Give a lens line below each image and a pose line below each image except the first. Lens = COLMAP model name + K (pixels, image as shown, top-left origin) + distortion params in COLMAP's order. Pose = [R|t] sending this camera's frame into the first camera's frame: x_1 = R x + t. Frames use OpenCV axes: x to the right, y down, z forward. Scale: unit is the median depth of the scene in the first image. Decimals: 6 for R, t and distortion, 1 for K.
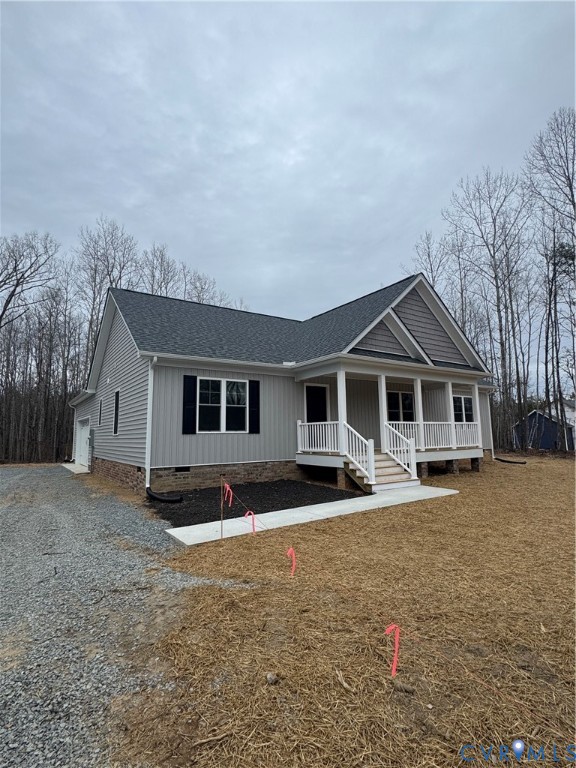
lens RADIAL K [[400.0, 0, 288.0], [0, 400.0, 380.9], [0, 0, 1]] dist [-0.019297, -0.000499]
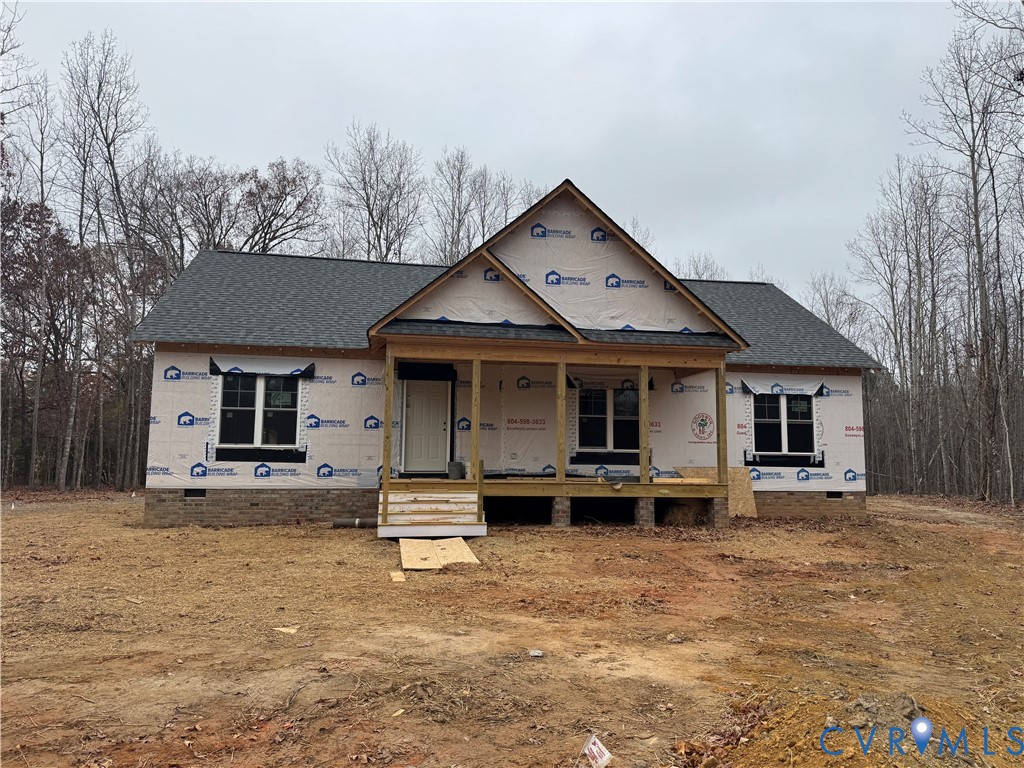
lens RADIAL K [[725.7, 0, 514.4], [0, 725.7, 393.8], [0, 0, 1]] dist [0.040981, -0.059896]
pose [[0.912846, -0.017905, -0.407911, 0.763381], [0.033715, 0.998932, 0.031604, 0.006919], [0.406910, -0.042602, 0.912474, -0.015677]]
